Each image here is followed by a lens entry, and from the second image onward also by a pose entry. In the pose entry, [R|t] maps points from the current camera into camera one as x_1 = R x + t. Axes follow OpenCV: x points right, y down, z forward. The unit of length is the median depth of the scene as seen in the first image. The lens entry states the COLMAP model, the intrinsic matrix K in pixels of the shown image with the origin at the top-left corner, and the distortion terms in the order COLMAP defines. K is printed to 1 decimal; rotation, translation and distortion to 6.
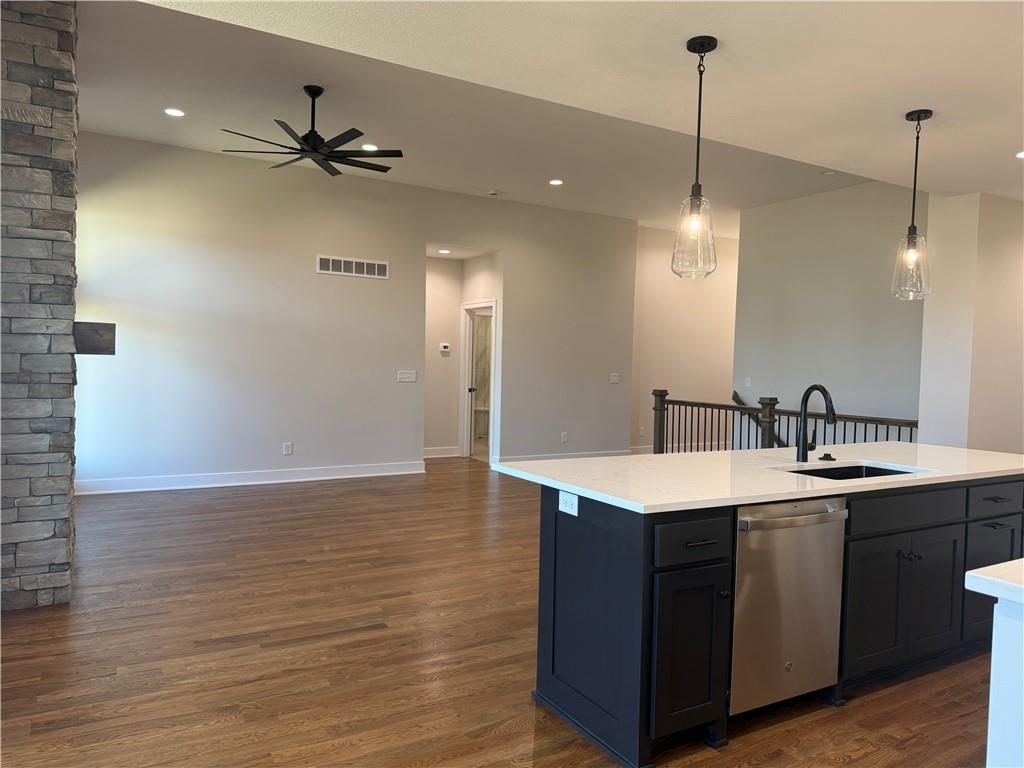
lens RADIAL K [[716.6, 0, 513.3], [0, 716.6, 393.9], [0, 0, 1]] dist [0.106619, -0.168243]
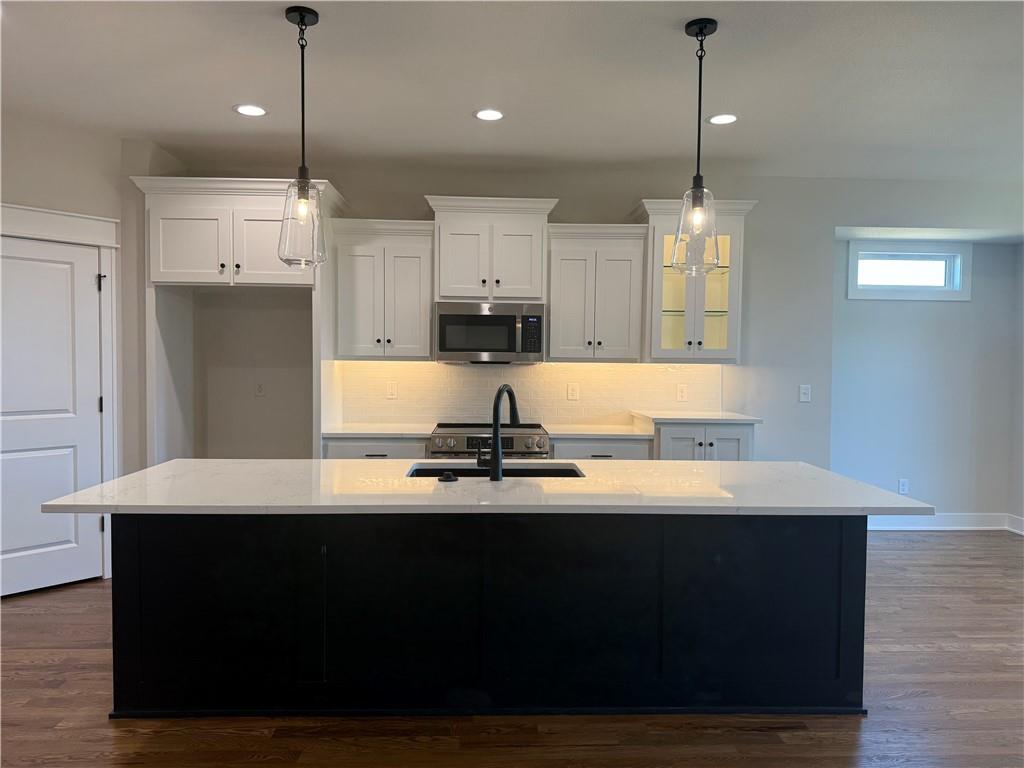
lens RADIAL K [[715.8, 0, 509.0], [0, 715.8, 385.6], [0, 0, 1]] dist [0.091247, -0.107745]
pose [[-0.883418, -0.053646, 0.465505, 0.007629], [-0.011688, 0.995639, 0.092558, -0.077834], [-0.468440, 0.076327, -0.880192, 1.477666]]
